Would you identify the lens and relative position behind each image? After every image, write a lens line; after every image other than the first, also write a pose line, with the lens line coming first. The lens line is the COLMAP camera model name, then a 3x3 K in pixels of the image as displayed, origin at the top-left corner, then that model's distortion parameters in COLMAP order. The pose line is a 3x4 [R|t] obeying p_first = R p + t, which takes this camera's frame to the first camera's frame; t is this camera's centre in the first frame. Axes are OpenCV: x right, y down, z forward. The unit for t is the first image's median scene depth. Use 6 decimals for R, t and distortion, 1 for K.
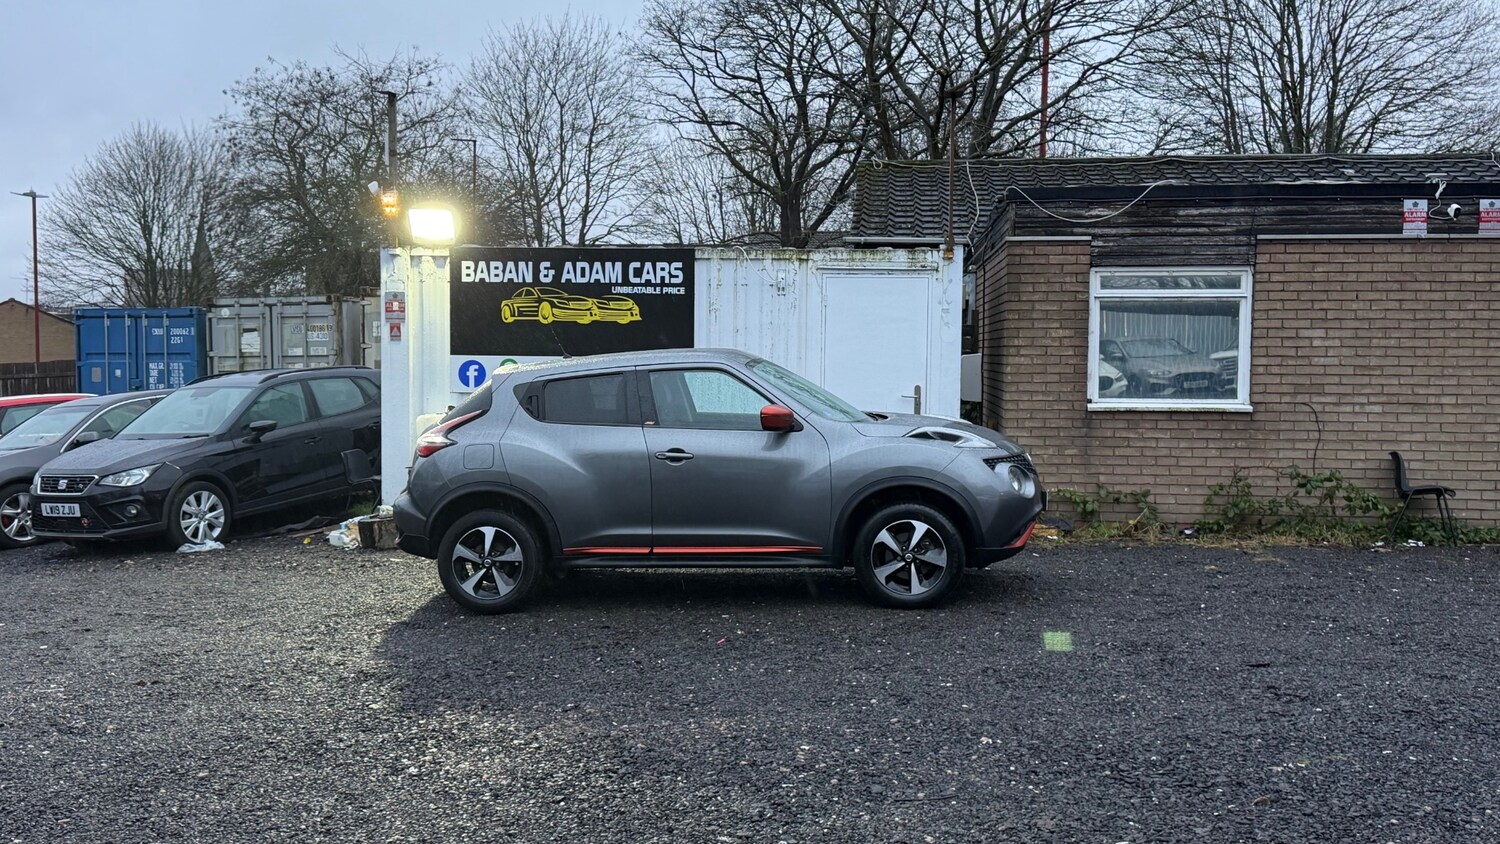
lens RADIAL K [[1465.2, 0, 737.7], [0, 1465.2, 431.9], [0, 0, 1]] dist [0.158202, -0.284912]
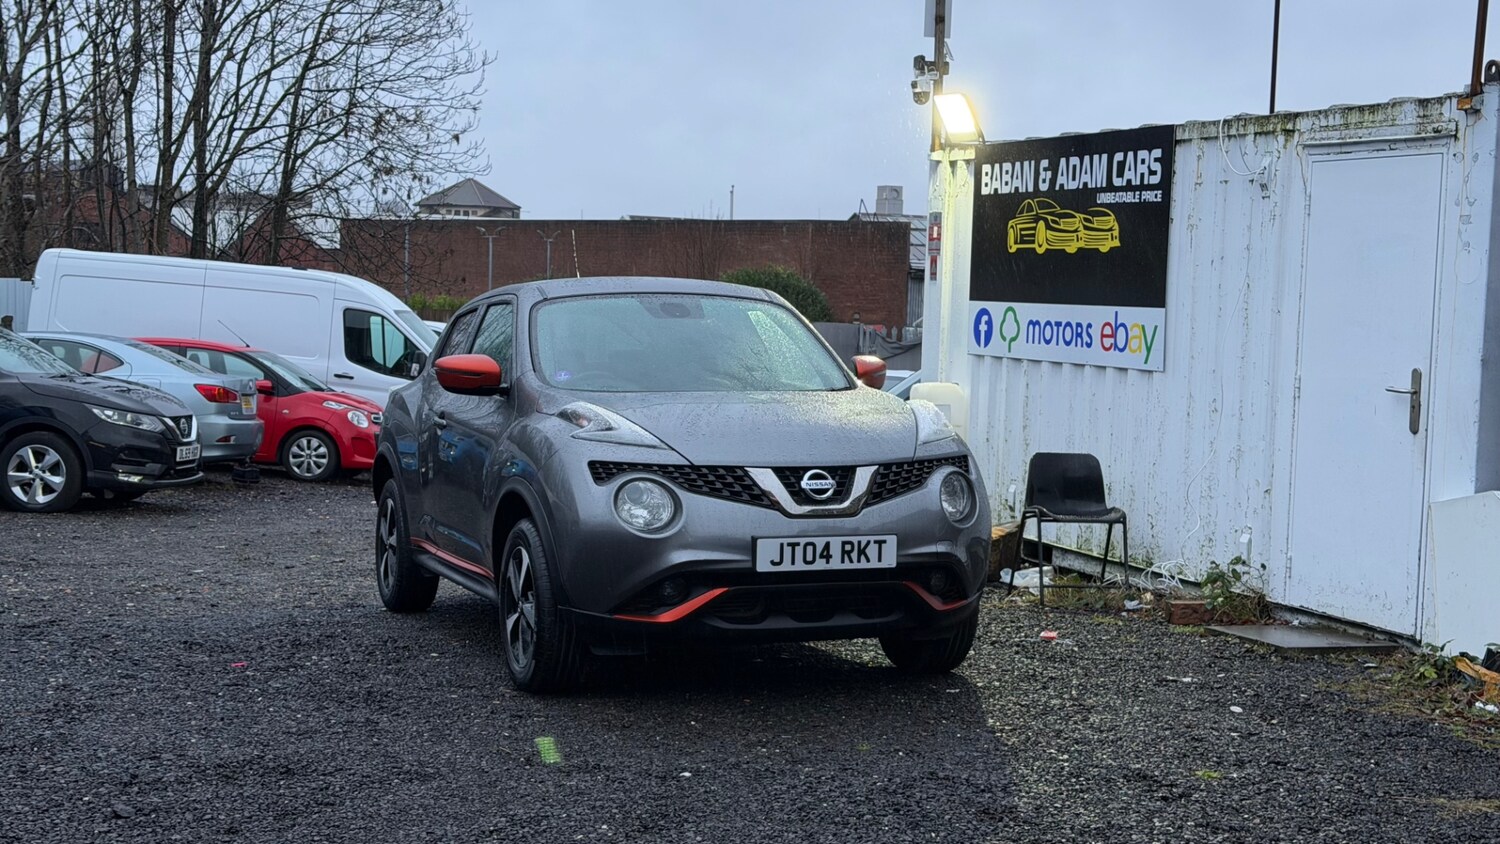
lens RADIAL K [[2068.9, 0, 738.5], [0, 2068.9, 425.9], [0, 0, 1]] dist [0.158001, -0.264164]
pose [[0.464494, 0.066893, -0.883046, 0.638741], [-0.075095, 0.996527, 0.035988, -0.020411], [0.882387, 0.049596, 0.467904, 0.455005]]
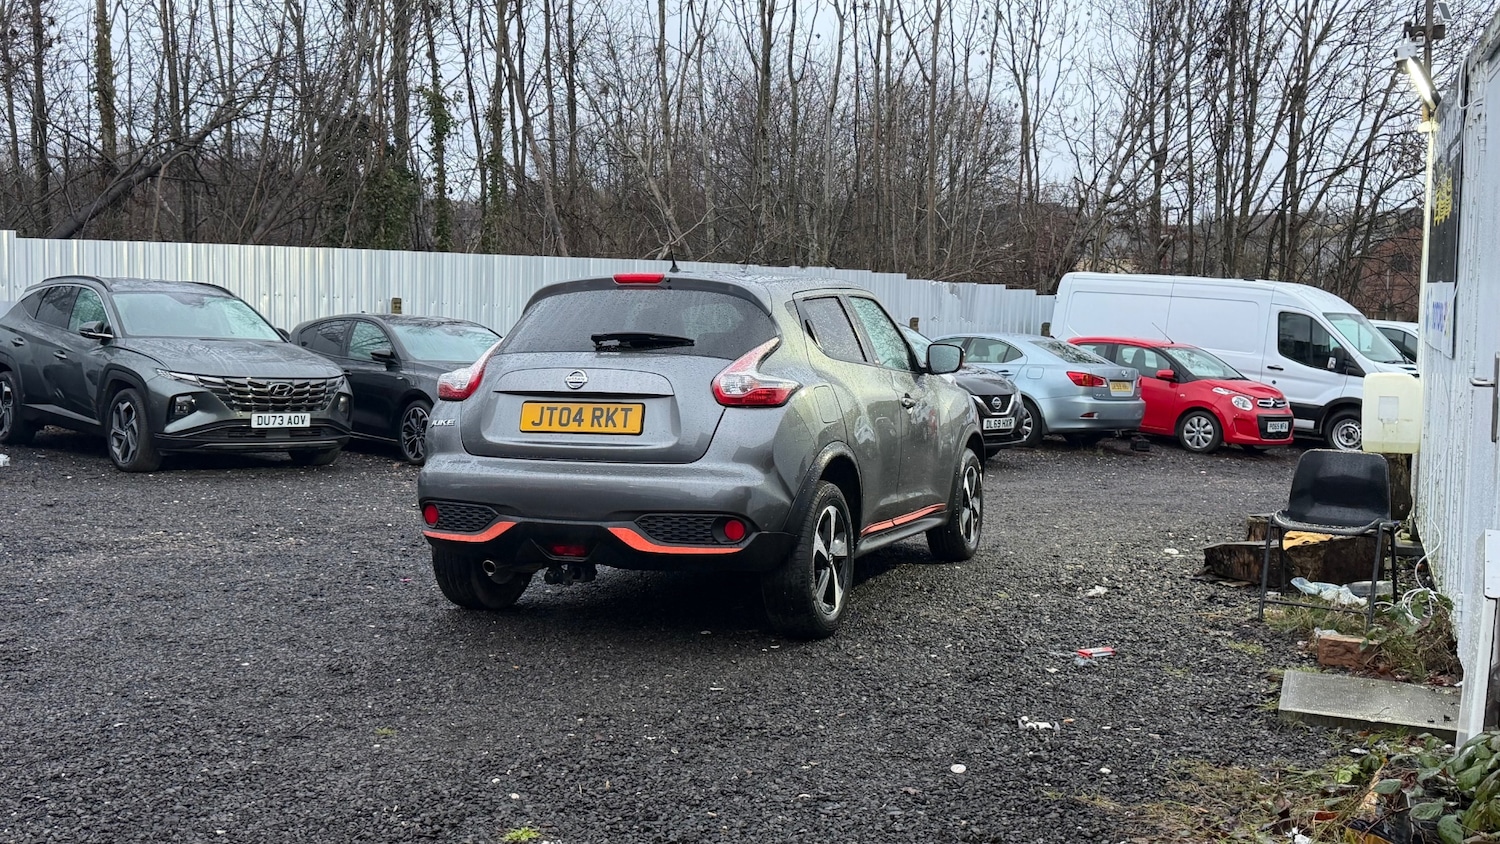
lens RADIAL K [[1438.1, 0, 742.9], [0, 1438.1, 415.8], [0, 0, 1]] dist [0.229278, -0.440124]
pose [[-0.263792, 0.076422, -0.961548, 0.510096], [-0.059285, 0.993687, 0.095241, -0.038800], [0.962756, 0.082129, -0.257596, 0.902663]]
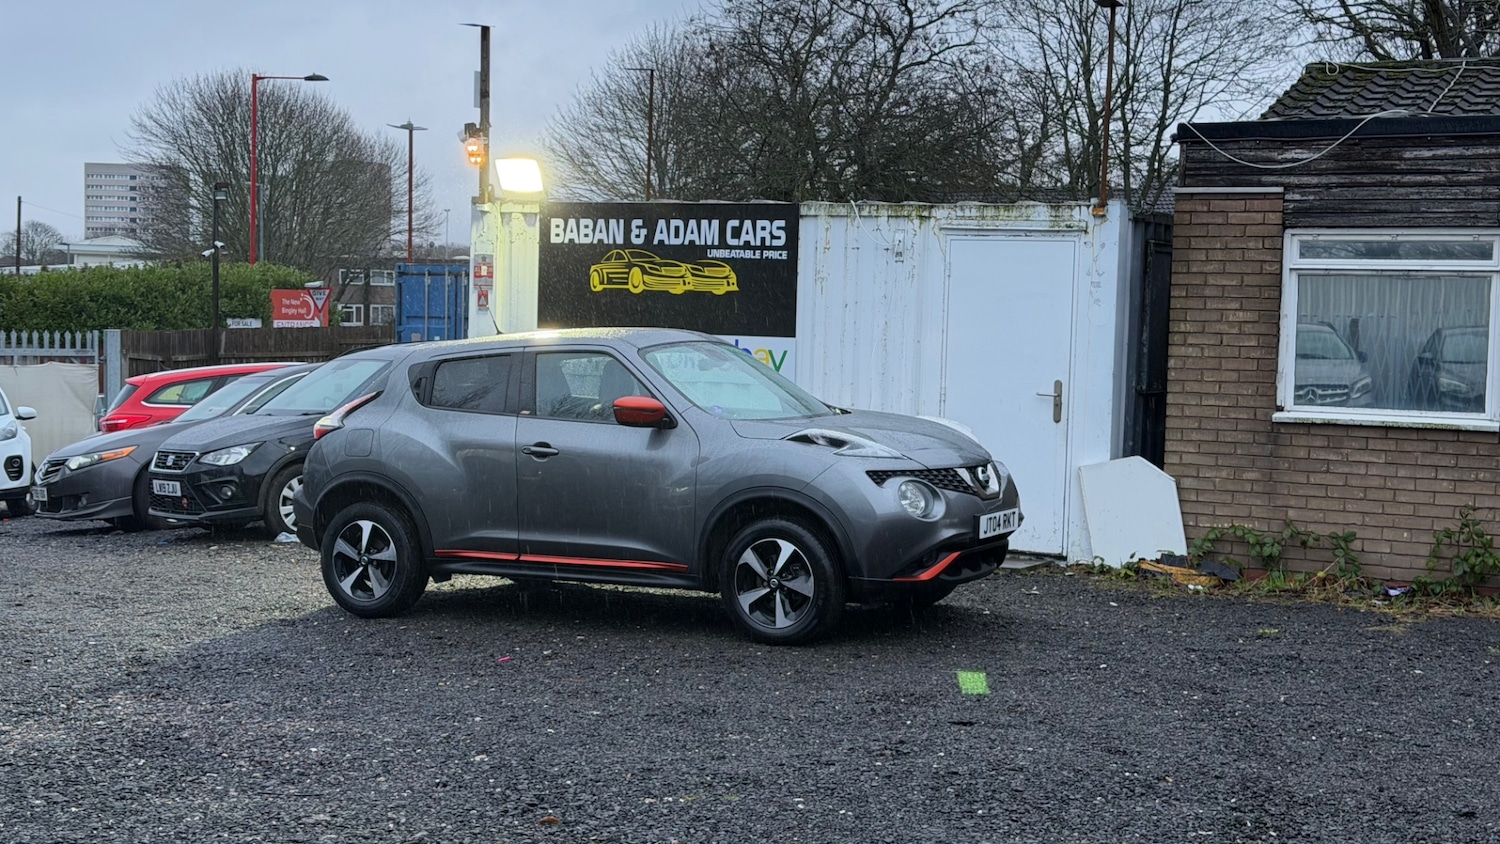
lens RADIAL K [[2068.9, 0, 738.5], [0, 2068.9, 425.9], [0, 0, 1]] dist [0.158001, -0.264164]
pose [[0.930671, 0.038415, -0.363834, 0.358435], [-0.039593, 0.999207, 0.004221, -0.005678], [0.363708, 0.010477, 0.931454, -0.074623]]
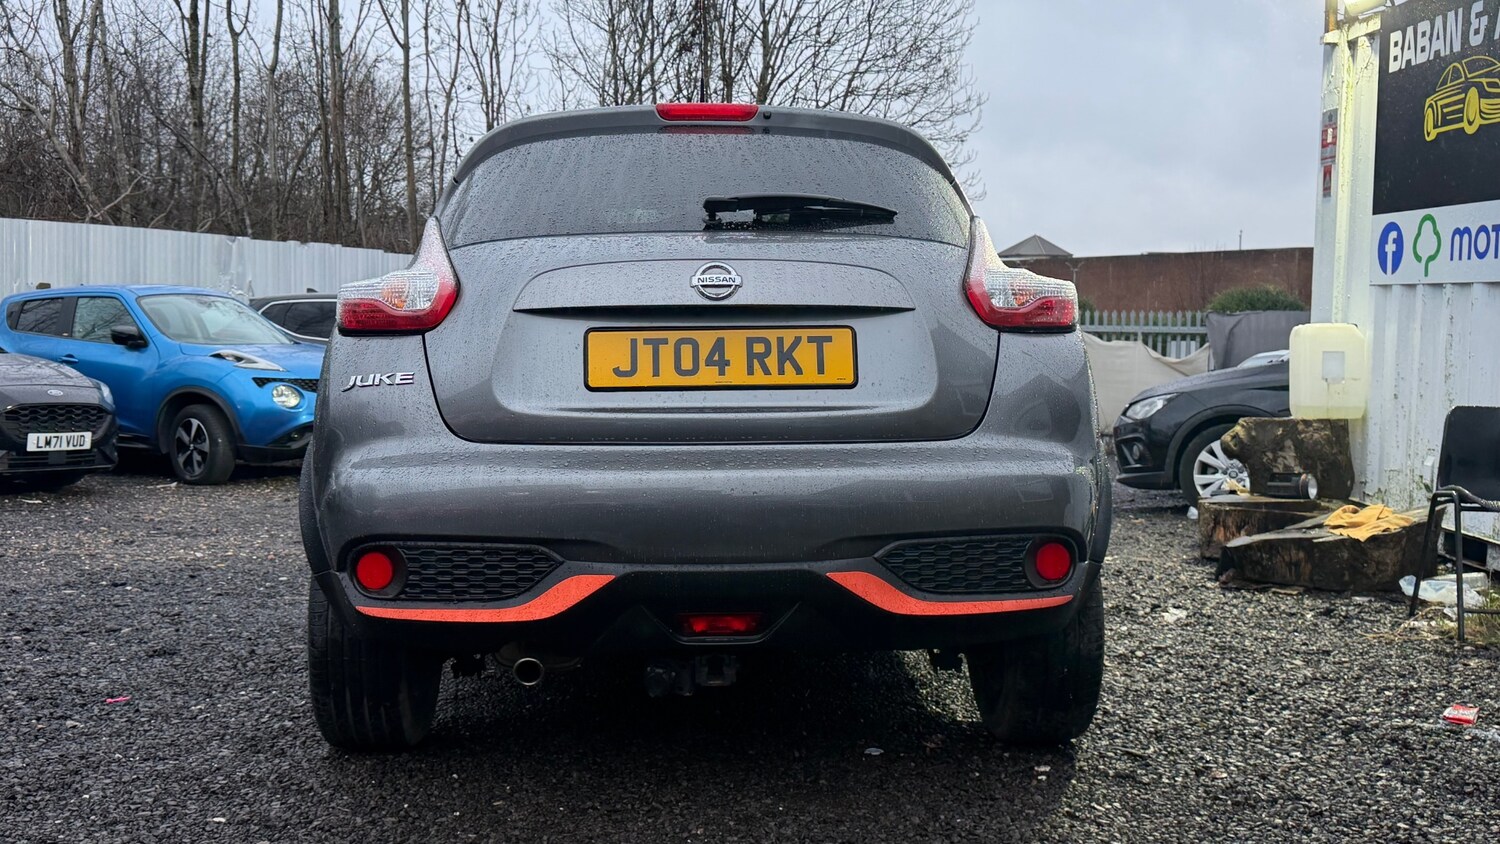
lens RADIAL K [[1465.5, 0, 739.5], [0, 1465.5, 420.0], [0, 0, 1]] dist [0.157908, -0.286178]
pose [[0.153161, 0.071157, -0.985636, 0.317482], [-0.063503, 0.996051, 0.062041, 0.003039], [0.986159, 0.053089, 0.157075, 0.704907]]
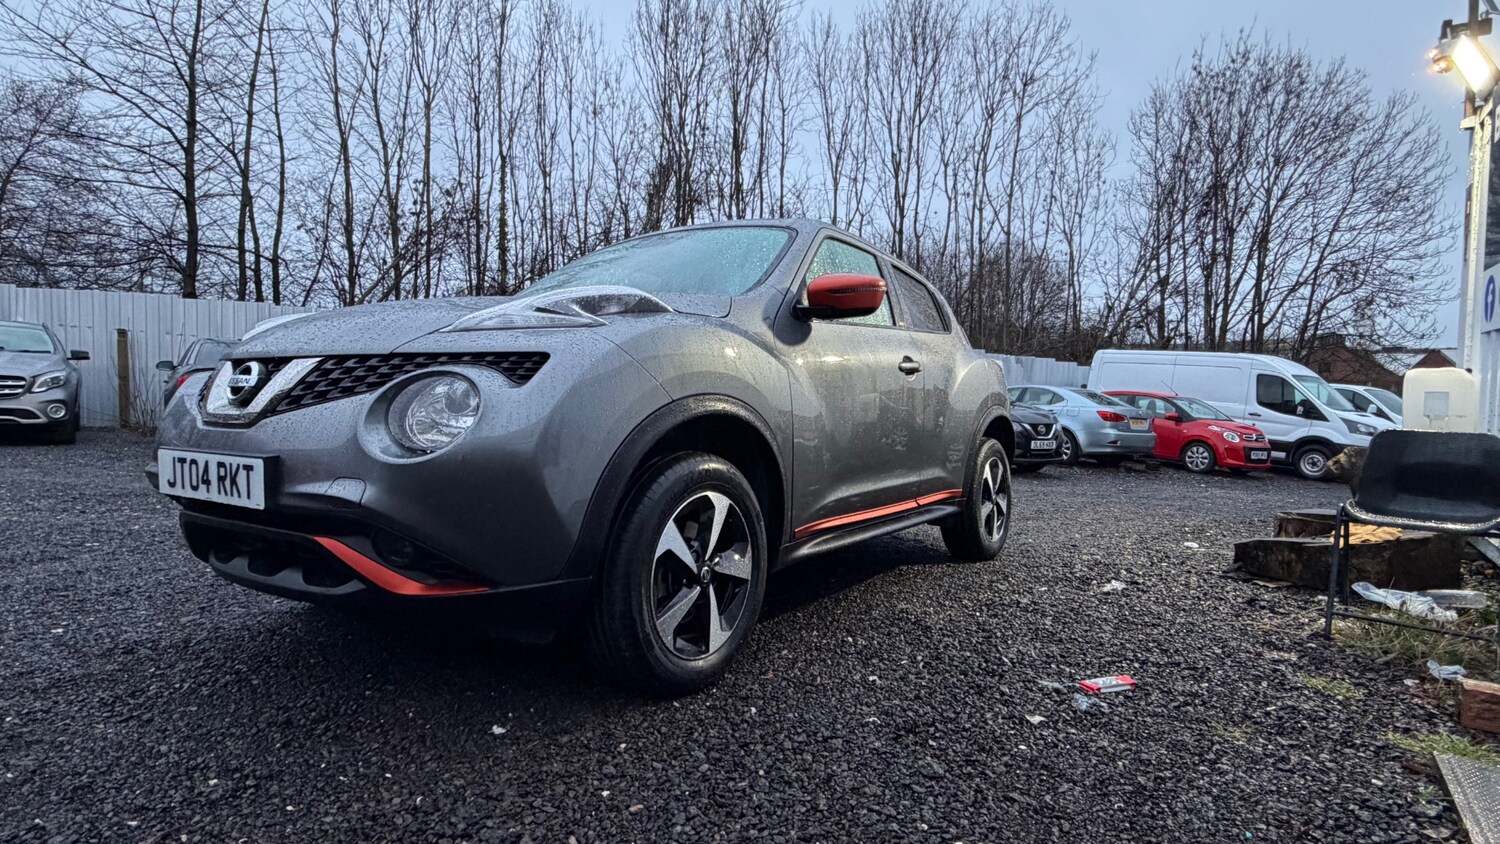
lens RADIAL K [[807.3, 0, 745.8], [0, 807.3, 421.5], [0, 0, 1]] dist [0.011751, -0.000514]
pose [[-0.447176, 0.032778, -0.893845, 0.245065], [-0.061491, 0.995837, 0.067281, 0.005514], [0.892330, 0.085050, -0.443299, 0.900688]]
